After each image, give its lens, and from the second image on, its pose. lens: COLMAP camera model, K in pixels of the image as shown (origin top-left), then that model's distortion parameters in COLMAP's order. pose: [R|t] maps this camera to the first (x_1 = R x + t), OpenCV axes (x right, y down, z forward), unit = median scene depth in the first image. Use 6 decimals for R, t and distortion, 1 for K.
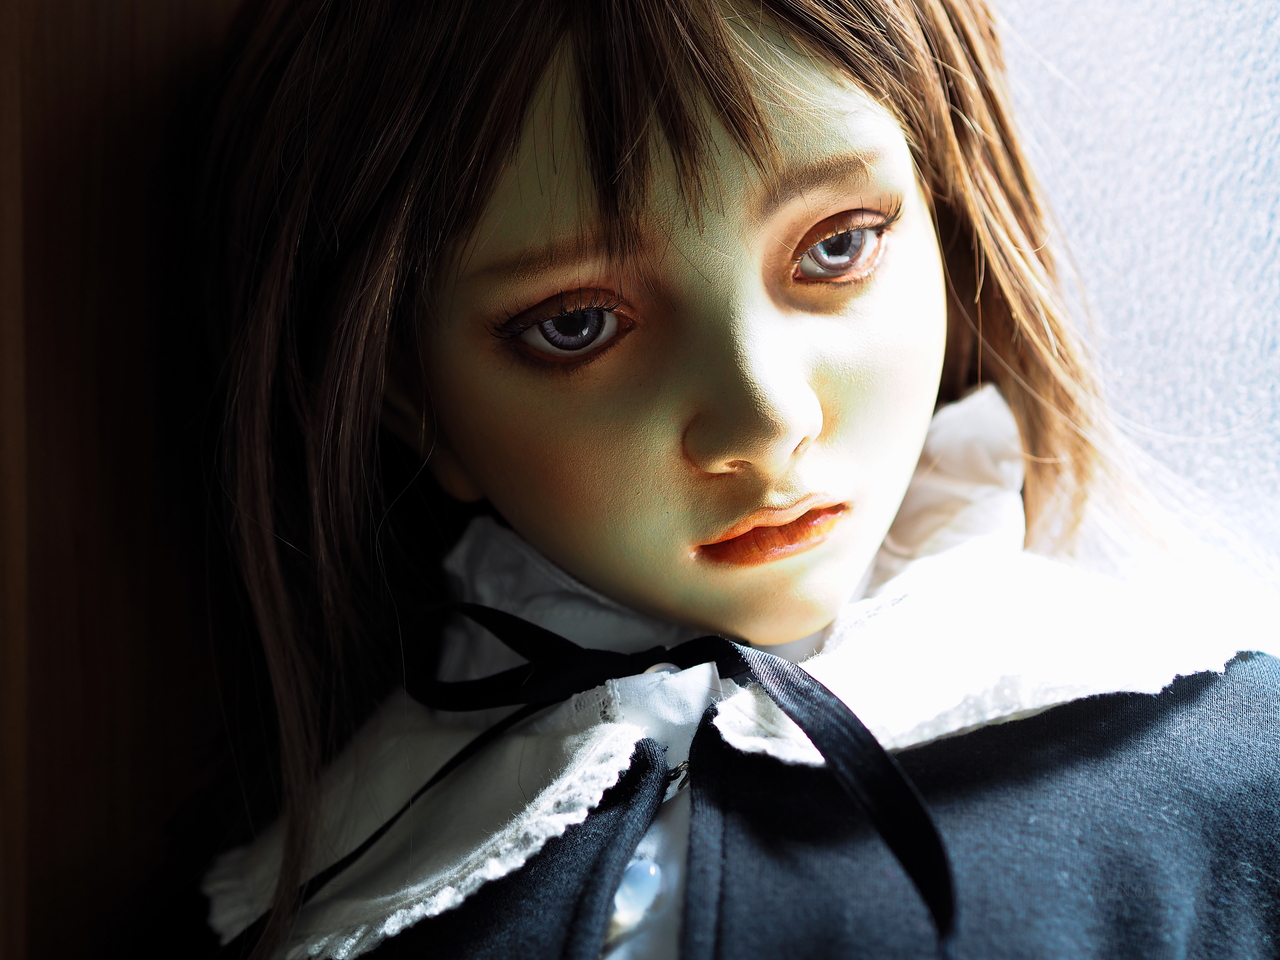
lens RADIAL K [[3683.5, 0, 644.4], [0, 3683.5, 481.9], [0, 0, 1]] dist [0.321361, 0.000000]
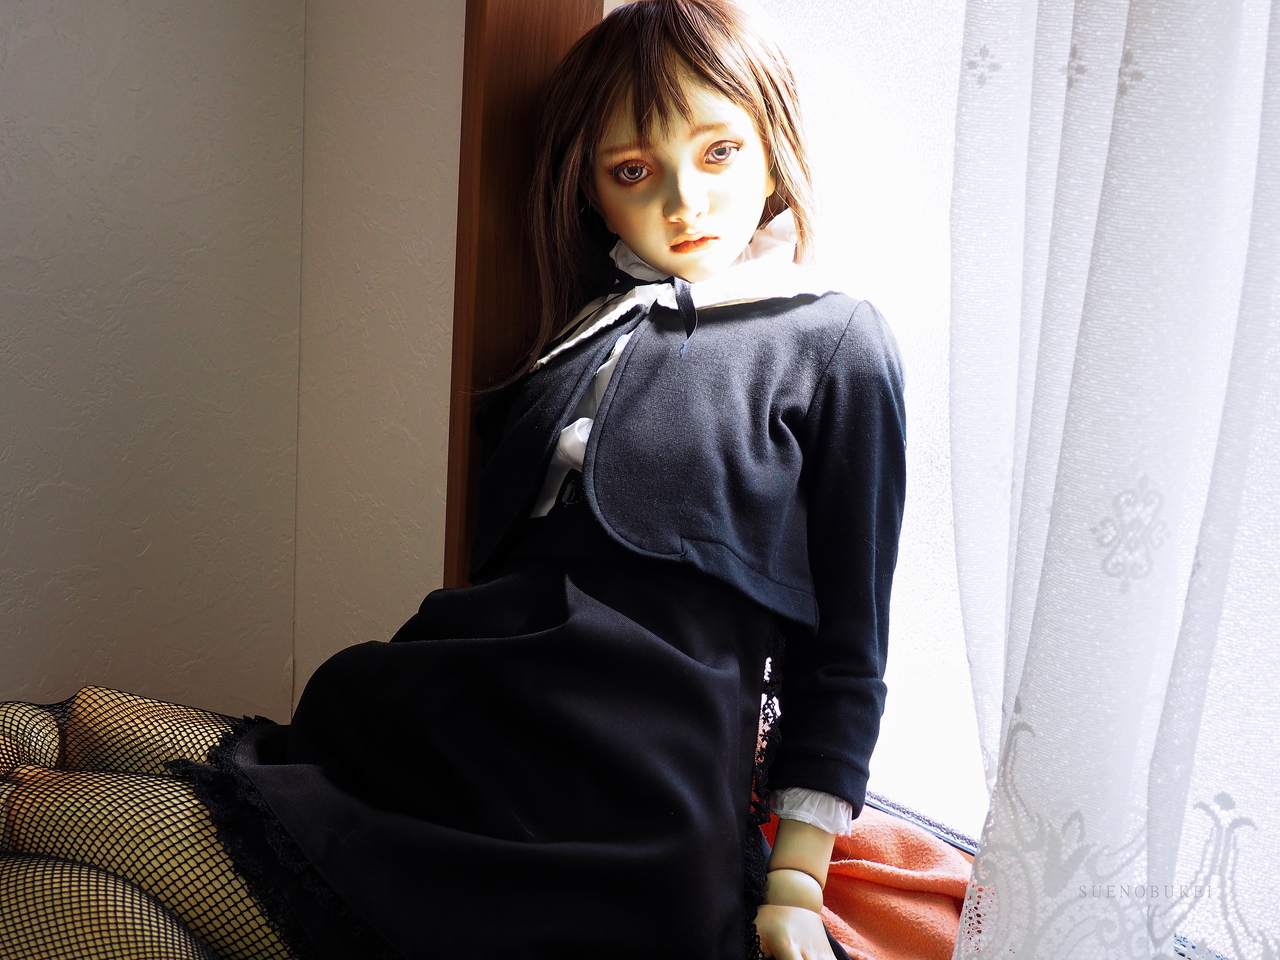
lens RADIAL K [[1855.3, 0, 646.2], [0, 1855.3, 485.7], [0, 0, 1]] dist [-0.007755, 0.000000]
pose [[0.962776, 0.100795, -0.250803, 0.418248], [-0.087790, 0.994174, 0.062544, 0.124732], [0.255646, -0.038198, 0.966016, -0.542859]]
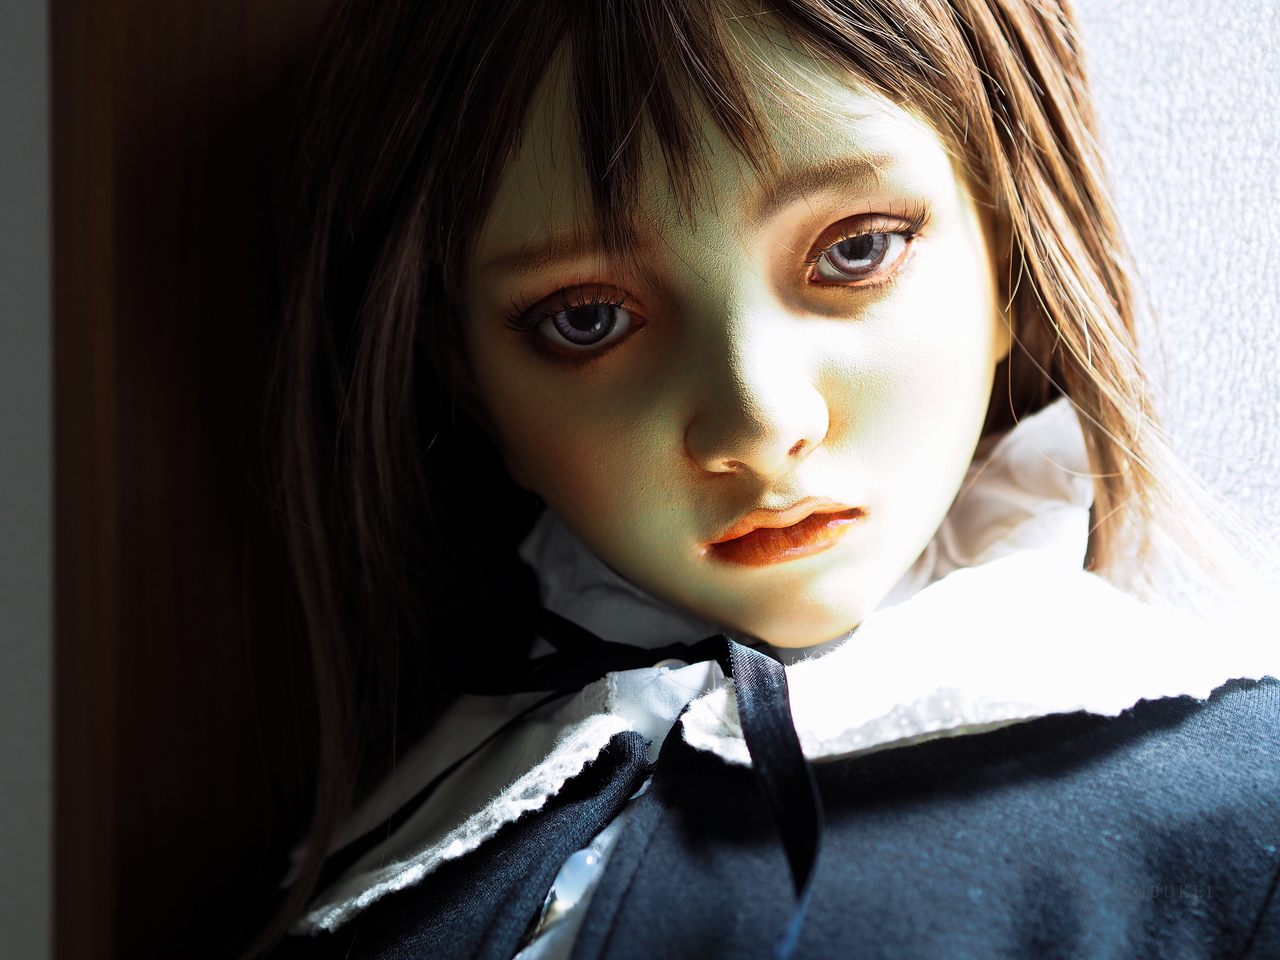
lens RADIAL K [[3683.5, 0, 643.3], [0, 3683.5, 476.9], [0, 0, 1]] dist [0.321361, 0.000000]
pose [[0.970580, 0.043961, -0.236730, 0.238682], [-0.045294, 0.998974, -0.000192, 0.000032], [0.236479, 0.010909, 0.971575, 0.020117]]
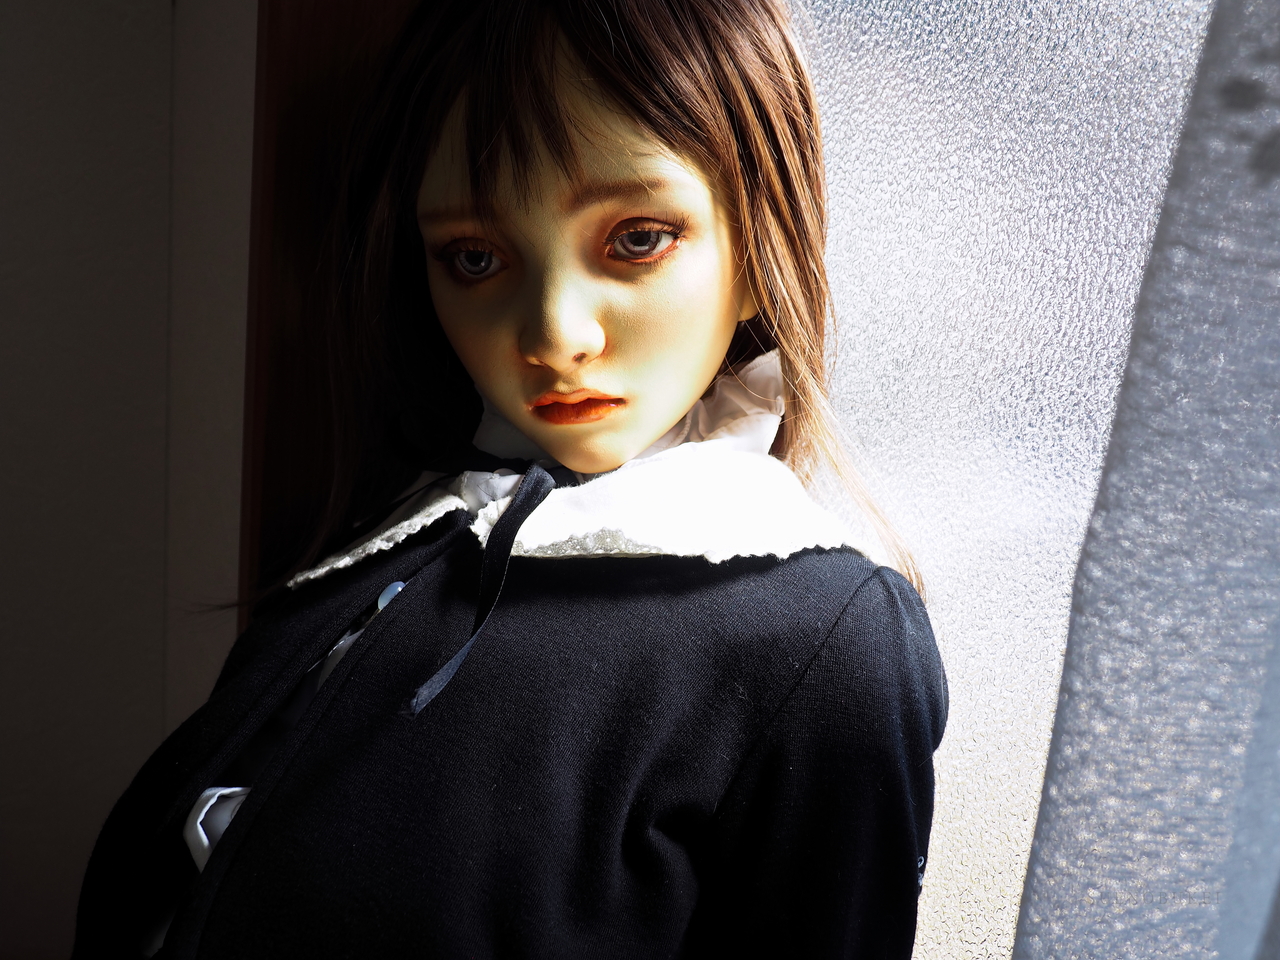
lens RADIAL K [[1291.4, 0, 639.2], [0, 1291.4, 482.6], [0, 0, 1]] dist [-0.015407, 0.000000]
pose [[0.894564, 0.234599, -0.380419, 0.293965], [-0.187884, 0.969694, 0.156183, -0.050116], [0.405531, -0.068241, 0.911531, 0.492513]]
